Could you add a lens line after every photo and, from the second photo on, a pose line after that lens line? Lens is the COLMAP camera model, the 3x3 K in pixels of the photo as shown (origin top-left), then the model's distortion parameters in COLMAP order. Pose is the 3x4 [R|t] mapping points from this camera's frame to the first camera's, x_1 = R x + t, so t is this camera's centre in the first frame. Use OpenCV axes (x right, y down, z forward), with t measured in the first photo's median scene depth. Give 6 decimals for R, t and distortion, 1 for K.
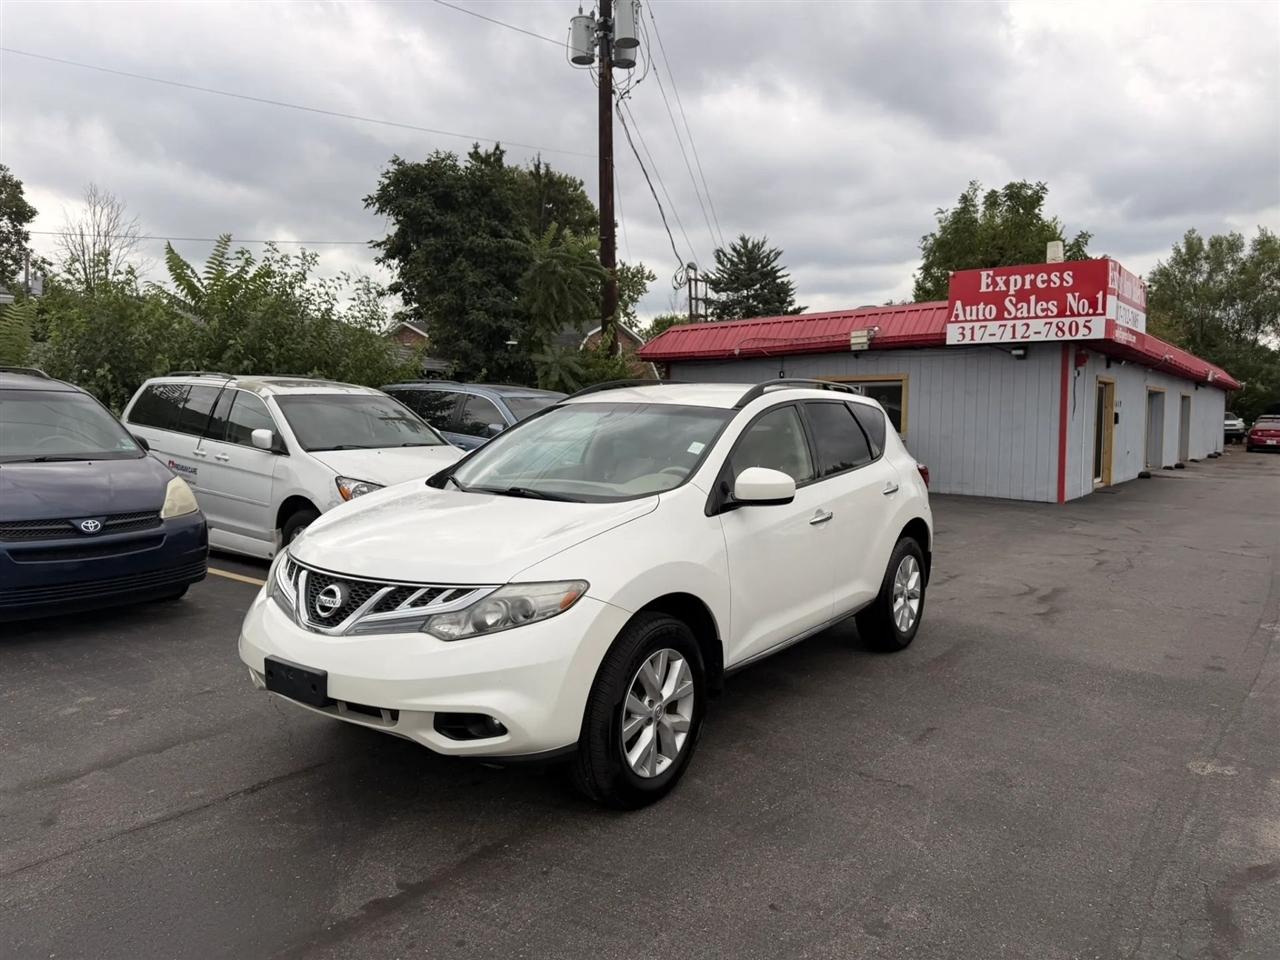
lens RADIAL K [[912.0, 0, 645.8], [0, 912.0, 490.7], [0, 0, 1]] dist [0.031342, -0.042531]
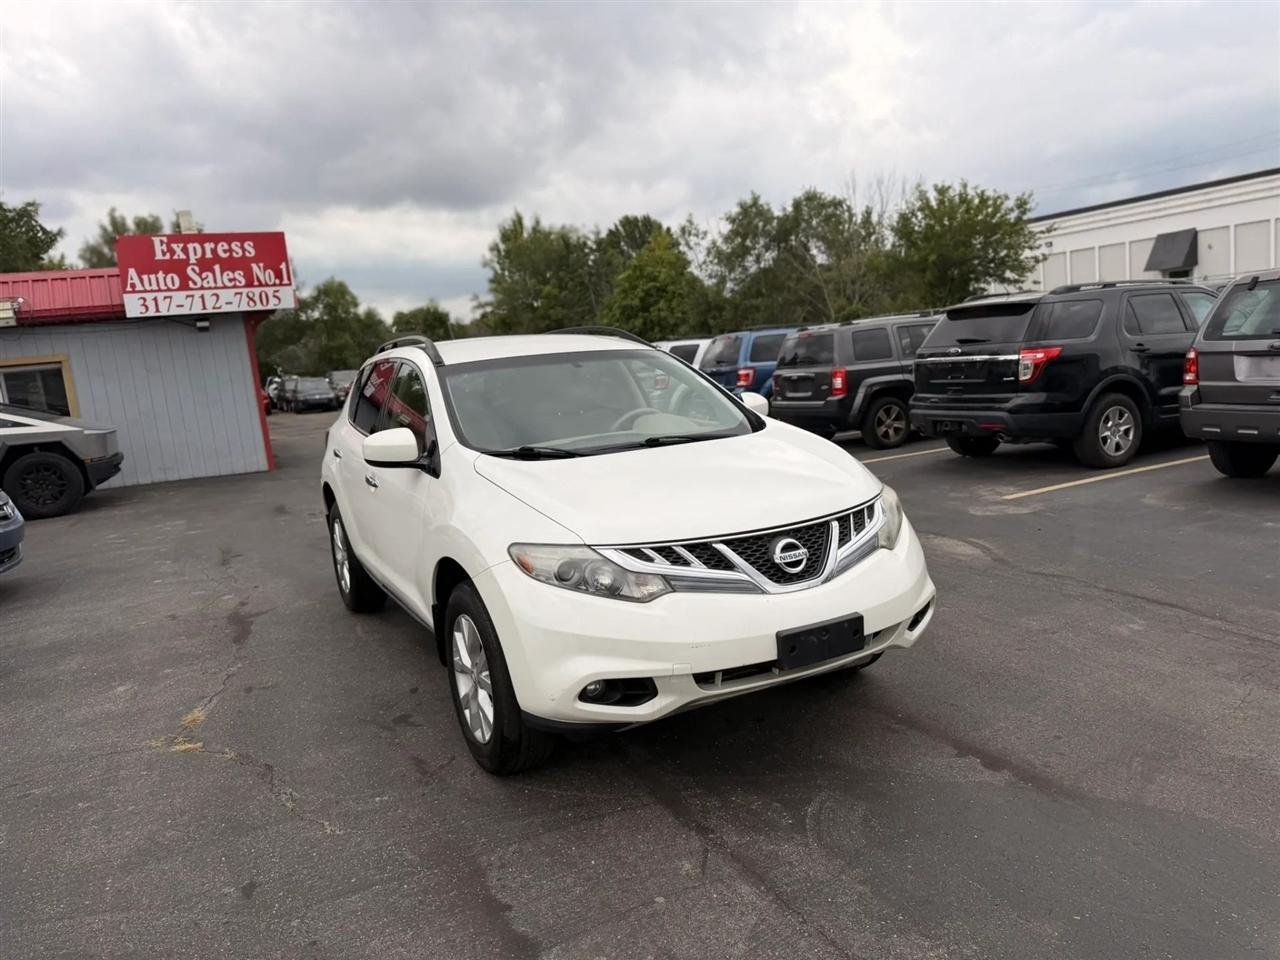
lens RADIAL K [[912.0, 0, 645.8], [0, 912.0, 490.7], [0, 0, 1]] dist [0.031342, -0.042531]
pose [[0.439652, -0.186104, 0.878676, -0.281825], [0.169445, 0.977917, 0.122341, -0.019195], [-0.882040, 0.095100, 0.461477, 0.165975]]
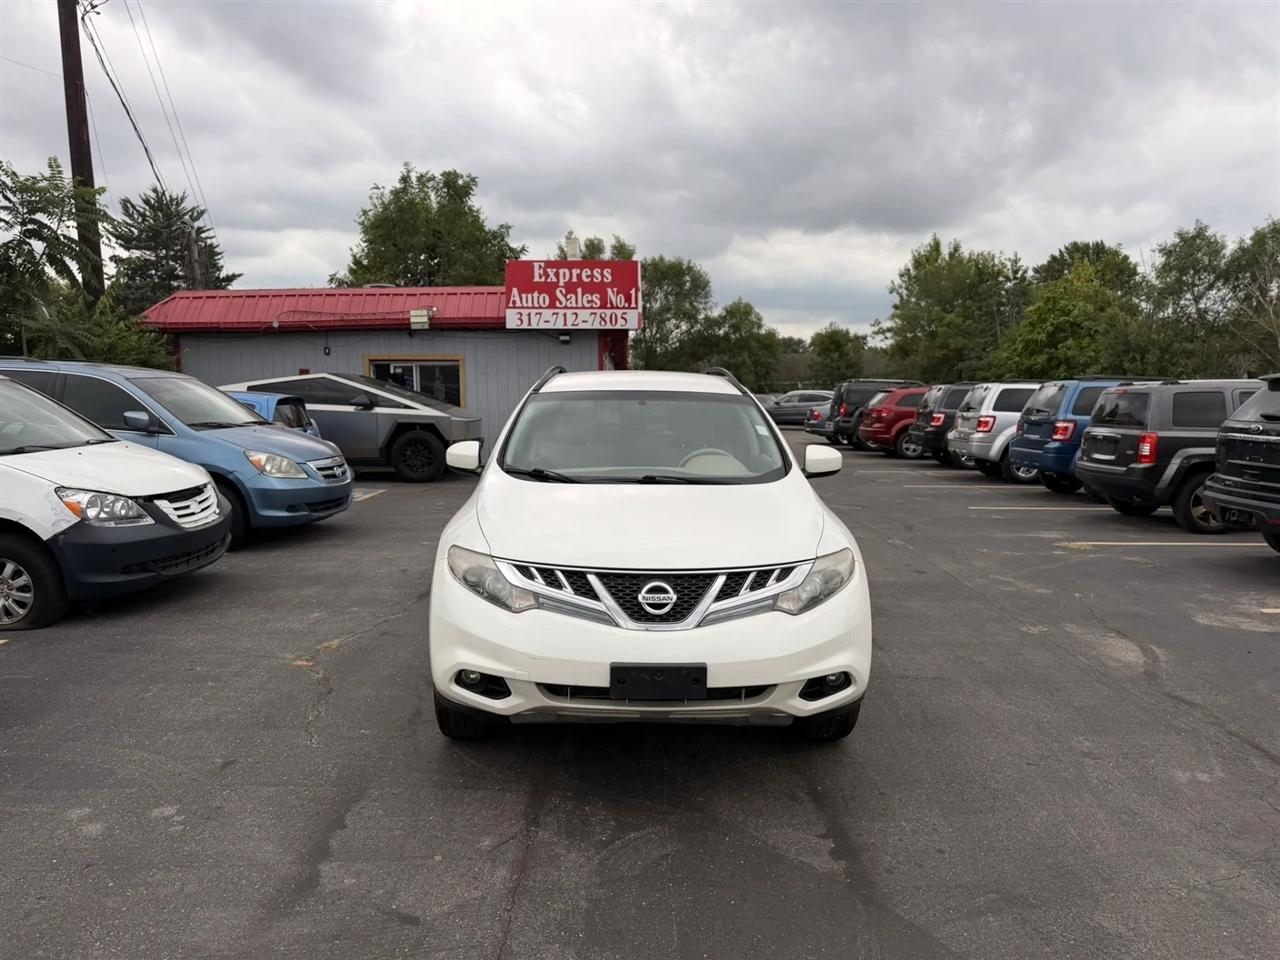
lens RADIAL K [[898.0, 0, 637.6], [0, 898.0, 495.6], [0, 0, 1]] dist [0.158677, -0.260434]
pose [[0.795907, -0.080829, 0.599999, -0.219464], [0.060728, 0.996708, 0.053716, -0.010885], [-0.602365, -0.006316, 0.798195, 0.051611]]
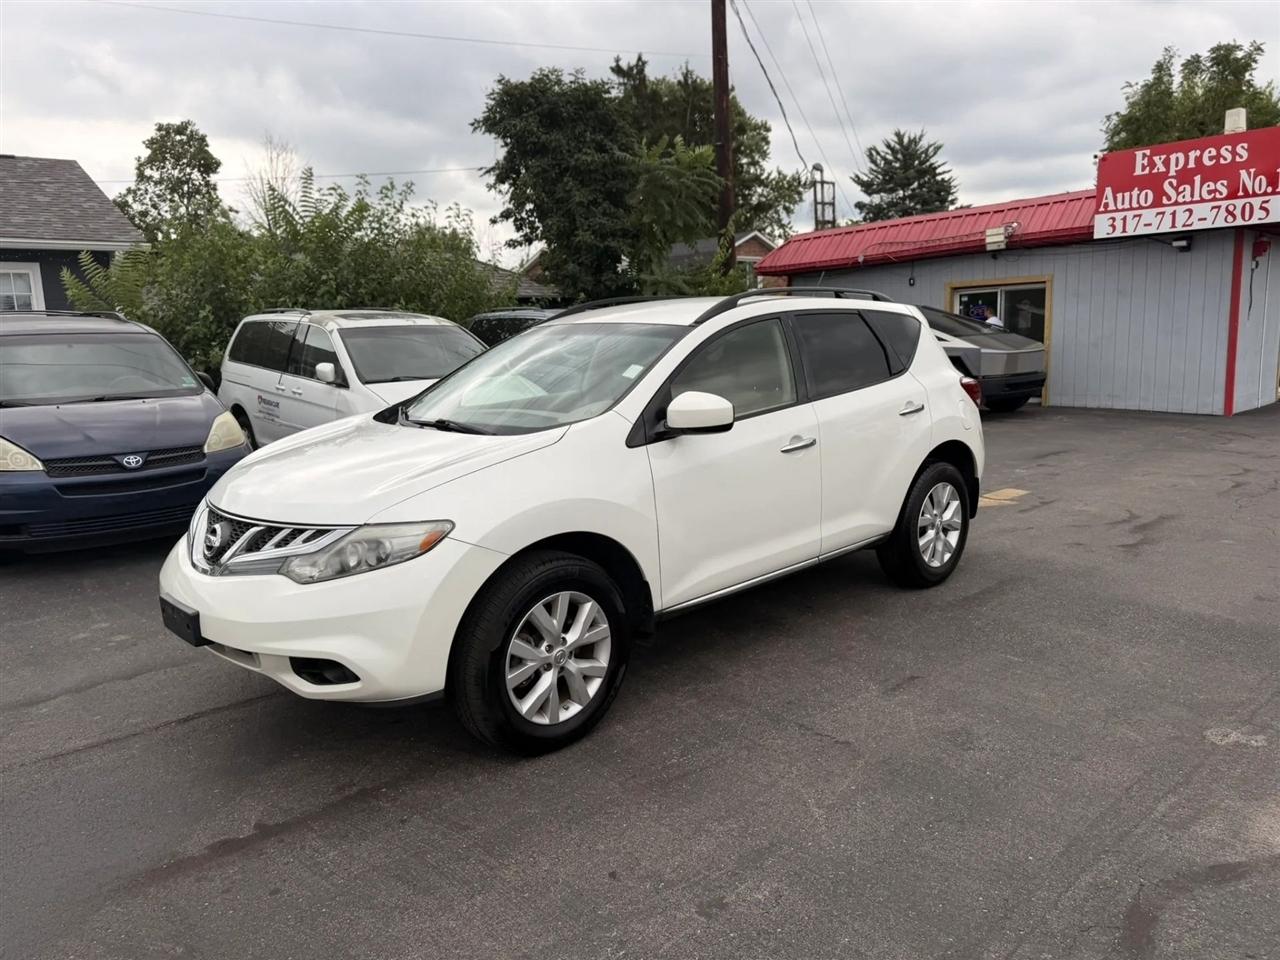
lens RADIAL K [[915.0, 0, 643.6], [0, 915.0, 498.6], [0, 0, 1]] dist [0.000797, -0.002008]
pose [[0.982112, -0.005442, -0.188221, 0.069295], [0.023233, 0.995447, 0.092445, -0.001253], [0.186861, -0.095164, 0.977766, 0.028619]]
